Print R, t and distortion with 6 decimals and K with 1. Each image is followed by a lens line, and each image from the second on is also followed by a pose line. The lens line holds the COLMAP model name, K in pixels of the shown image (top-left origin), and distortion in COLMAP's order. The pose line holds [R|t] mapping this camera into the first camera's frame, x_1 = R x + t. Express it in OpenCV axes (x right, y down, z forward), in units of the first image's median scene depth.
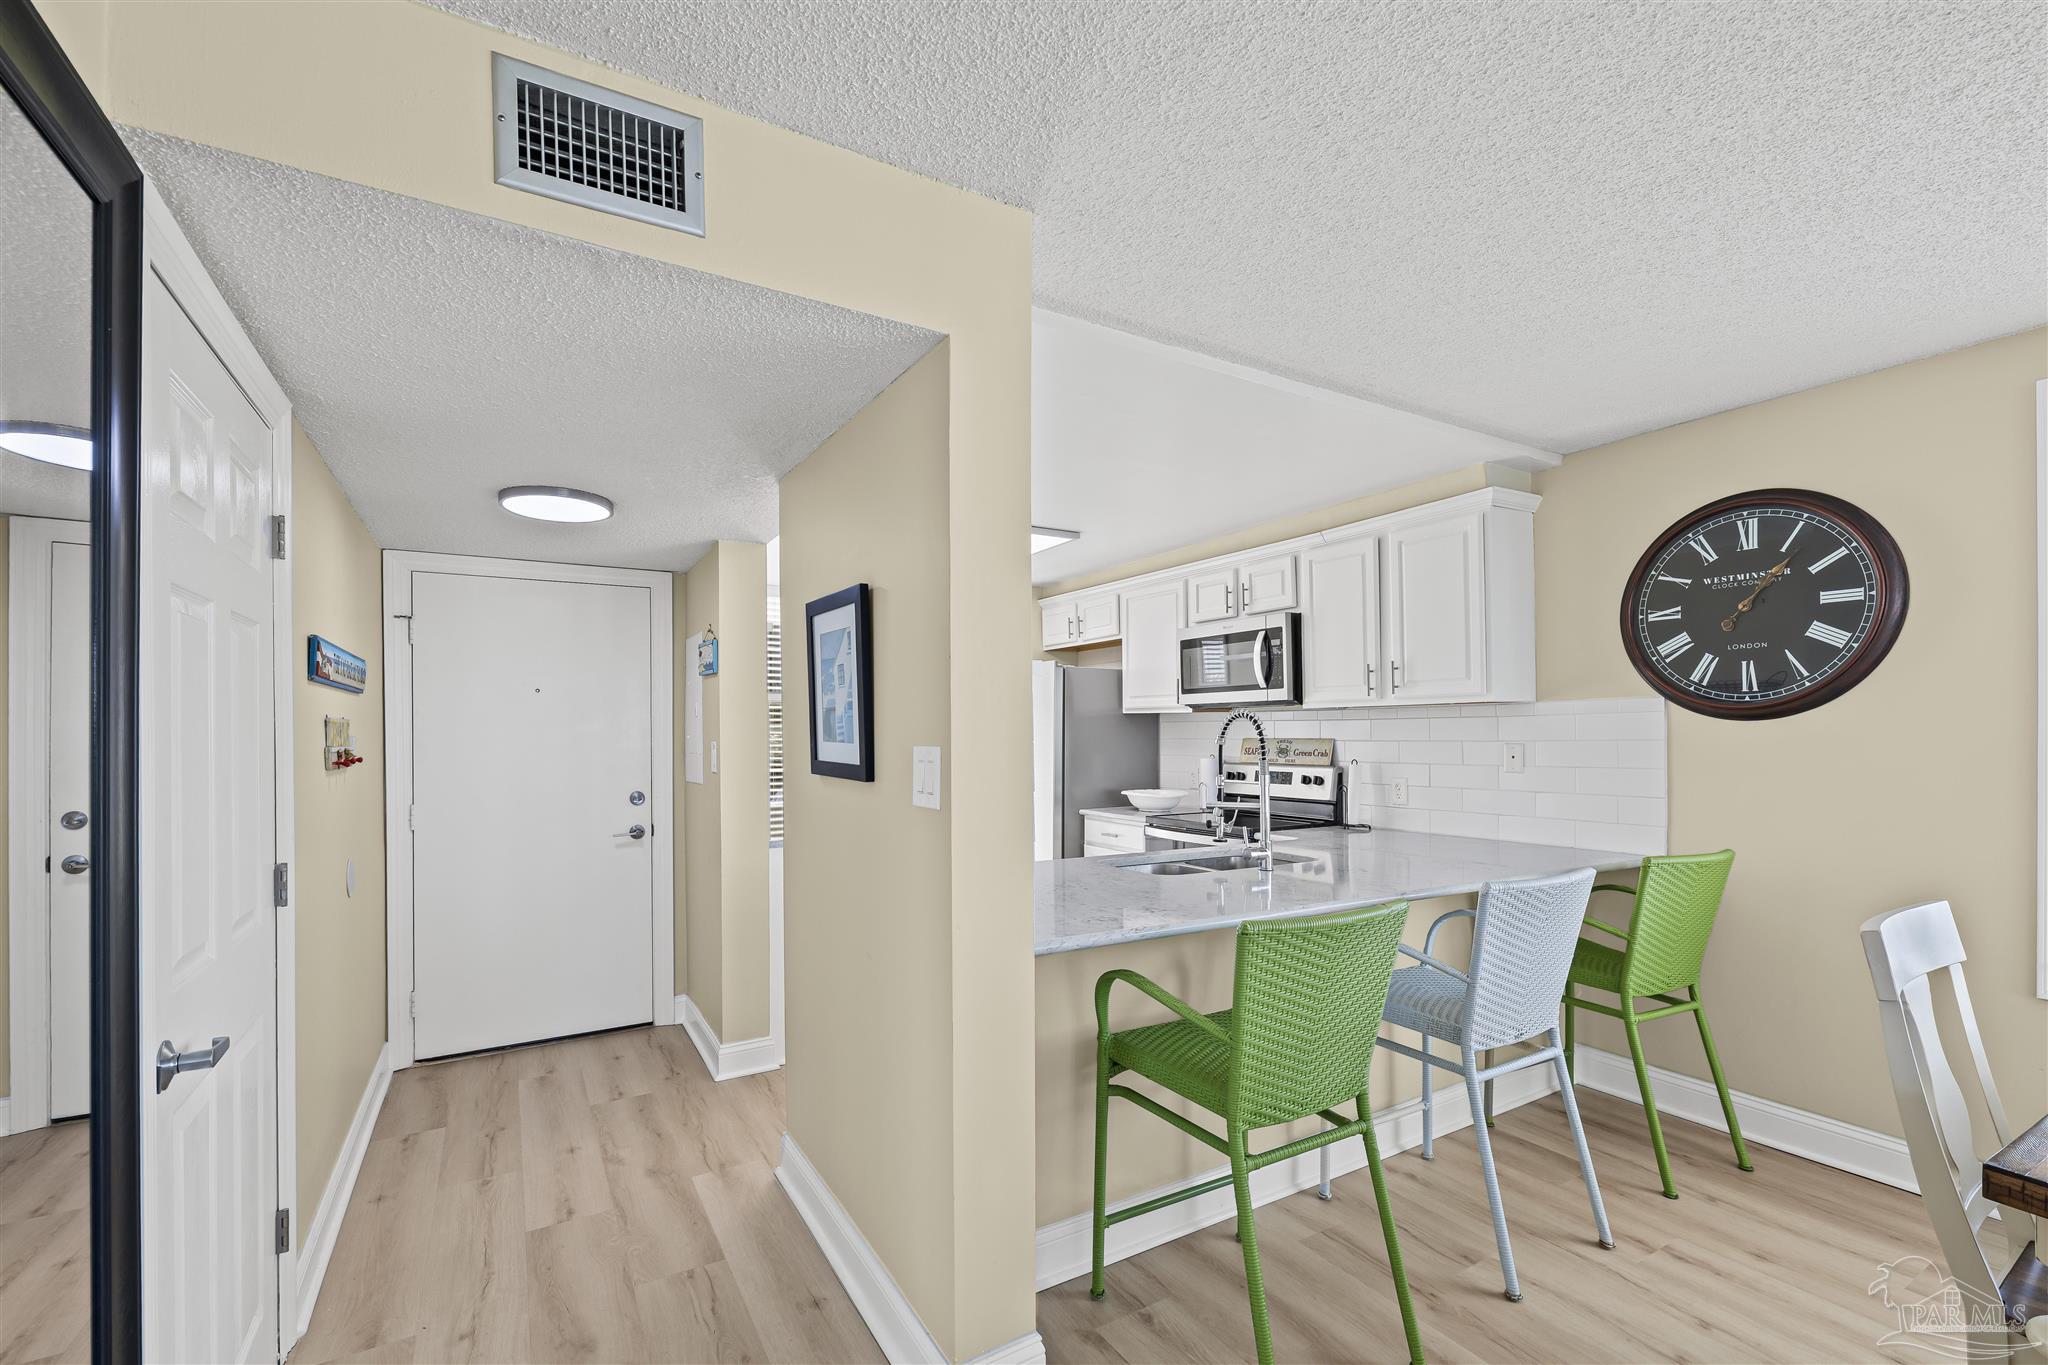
lens RADIAL K [[864.3, 0, 1012.6], [0, 864.3, 726.5], [0, 0, 1]] dist [-0.000505, 0.000059]
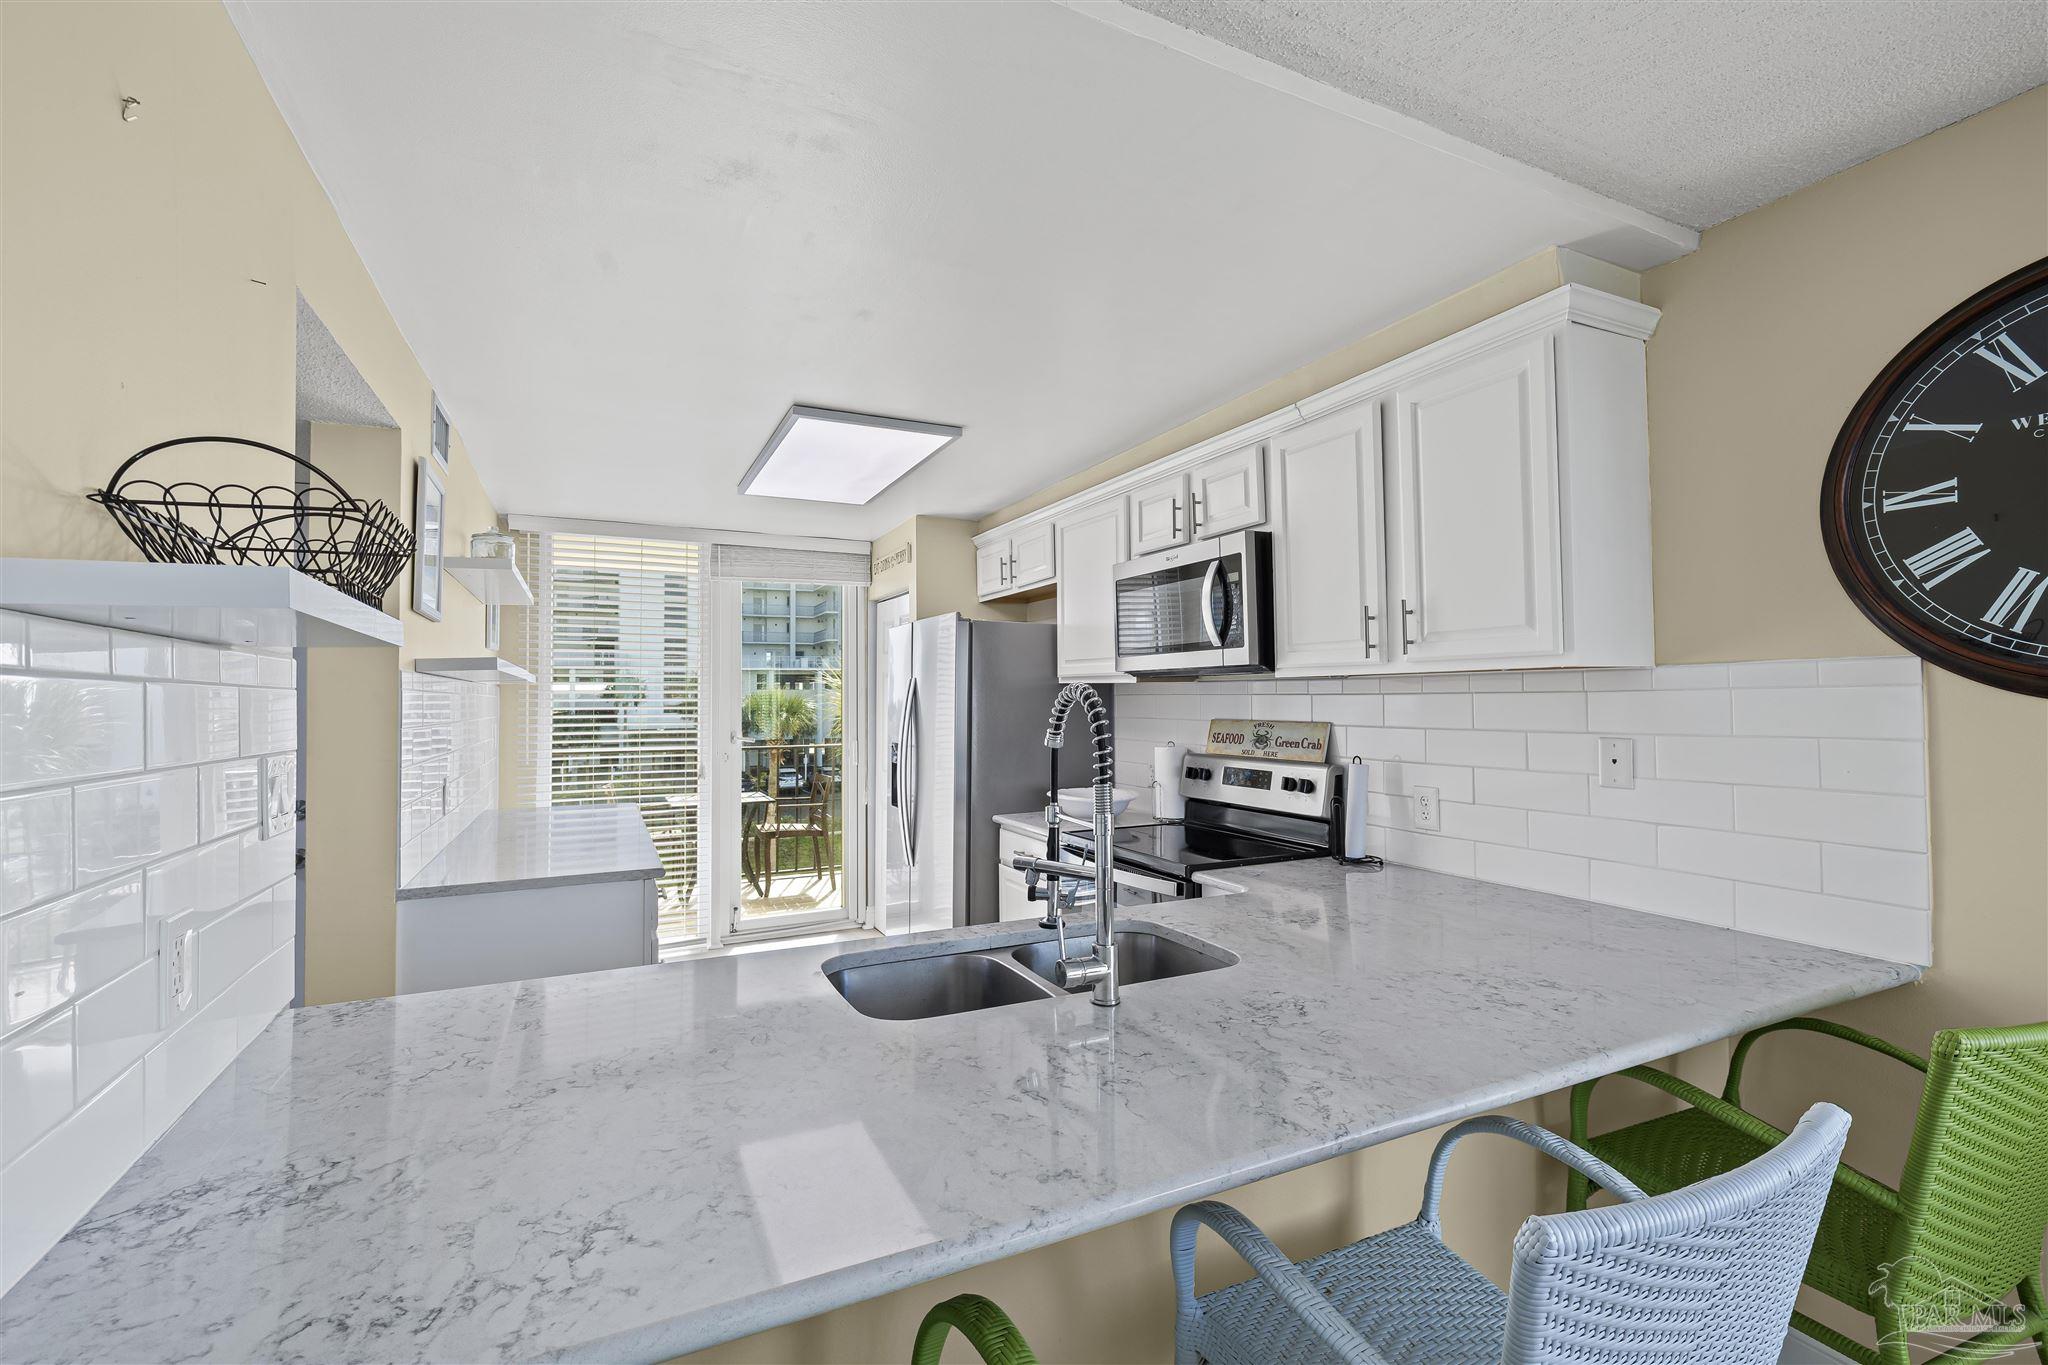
lens RADIAL K [[868.9, 0, 1018.6], [0, 868.9, 678.0], [0, 0, 1]] dist [0.002082, 0.000043]
pose [[0.997178, -0.004755, -0.074922, 0.200893], [0.003668, 0.999886, -0.014628, -0.012431], [0.074983, 0.014312, 0.997082, 0.346691]]
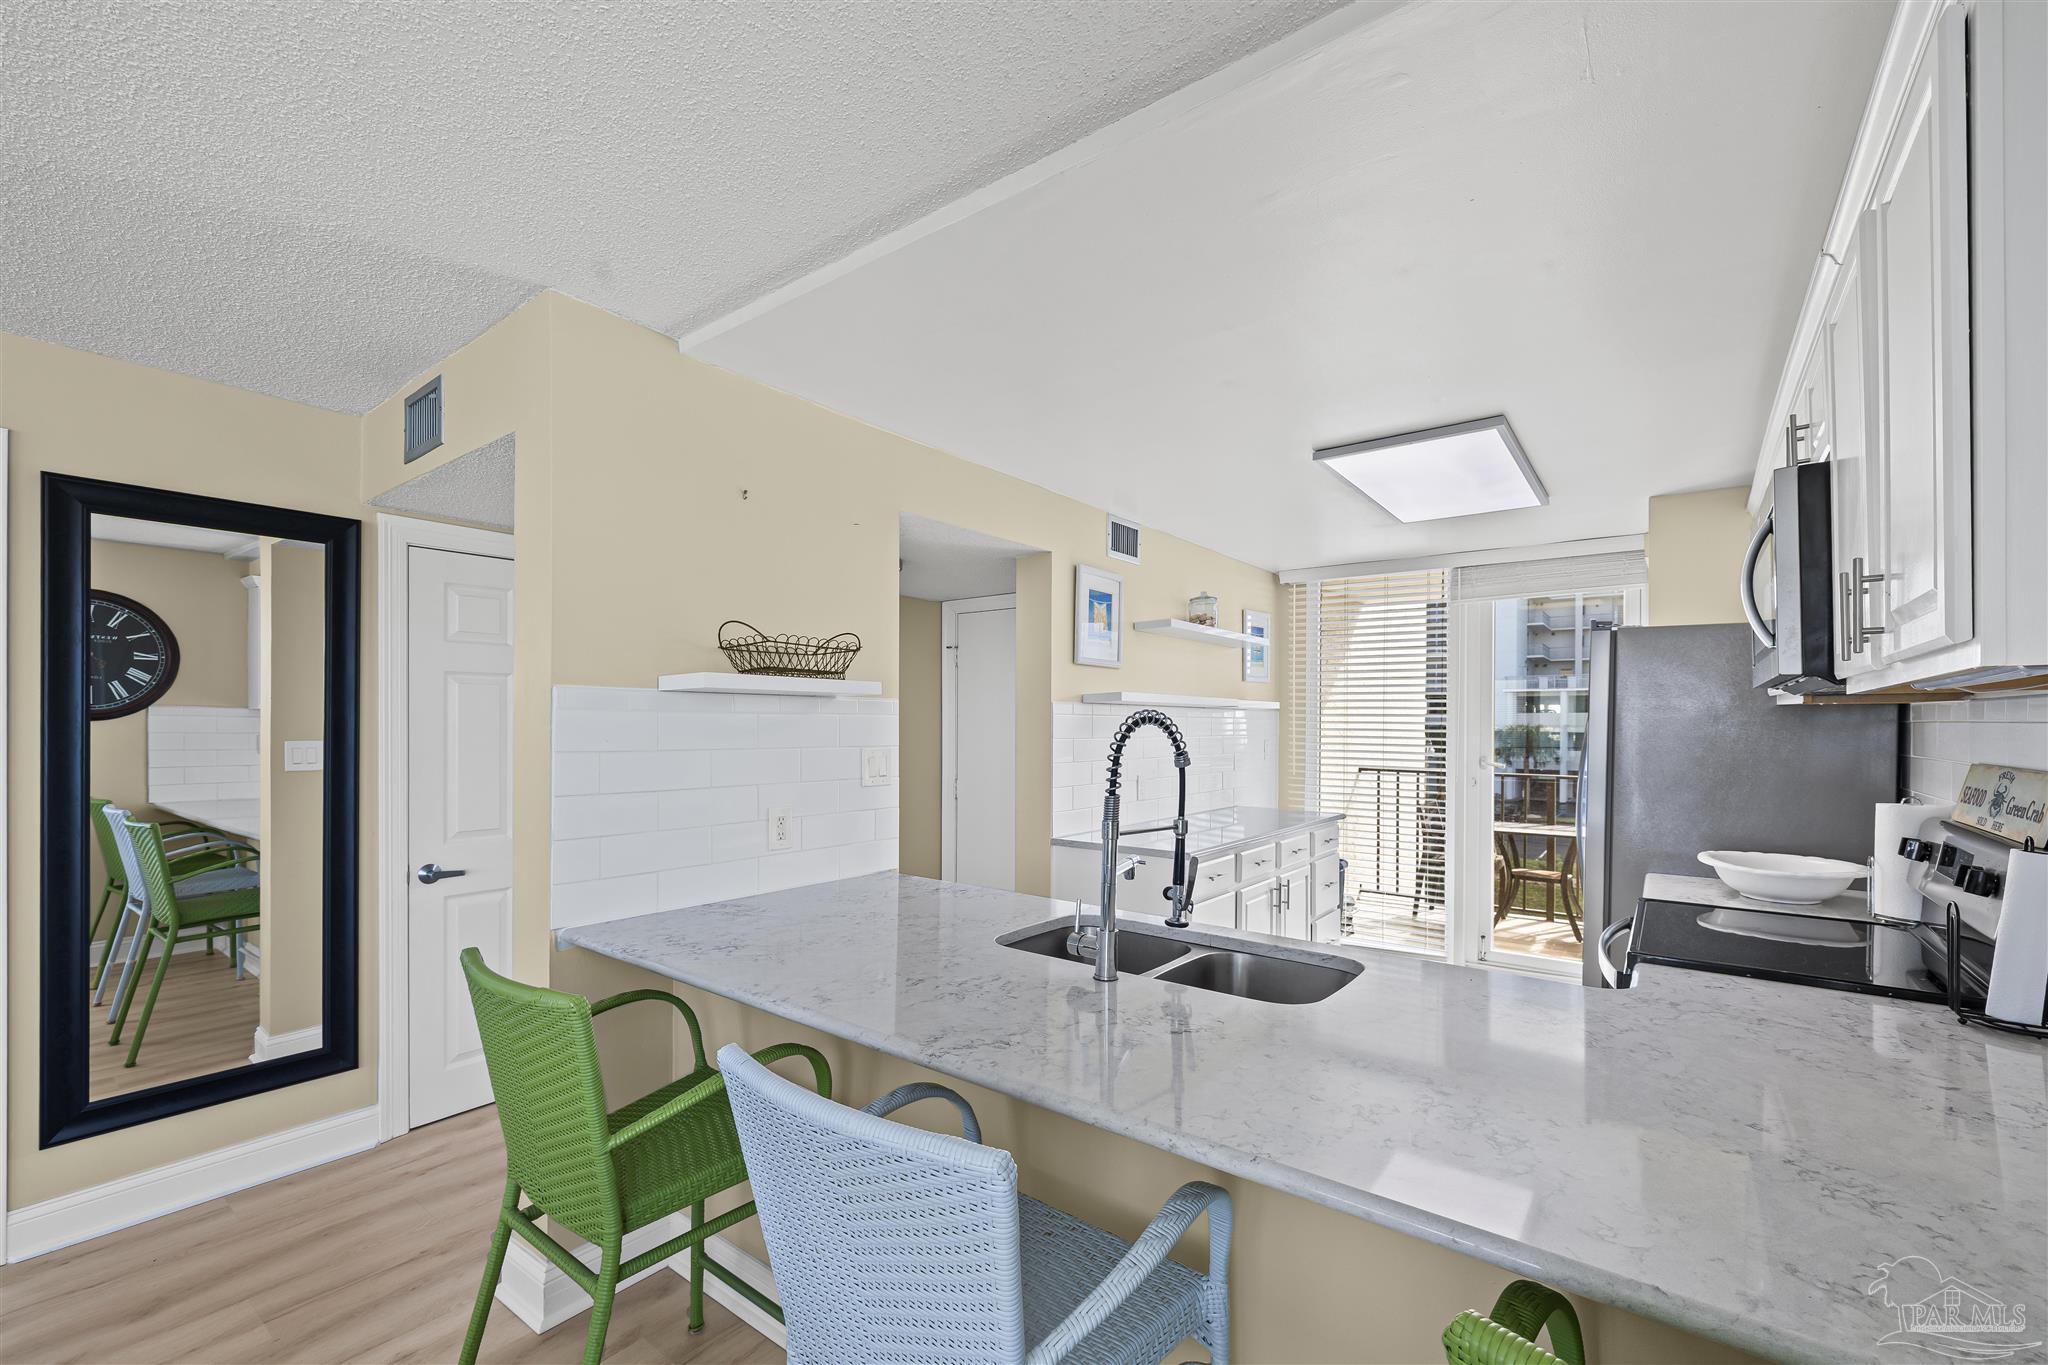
lens RADIAL K [[864.3, 0, 1012.6], [0, 864.3, 726.5], [0, 0, 1]] dist [-0.000505, 0.000059]
pose [[0.372686, 0.006917, -0.927932, 0.592188], [0.006193, 0.999931, 0.009941, -0.013457], [0.927937, -0.009452, 0.372618, 0.510021]]
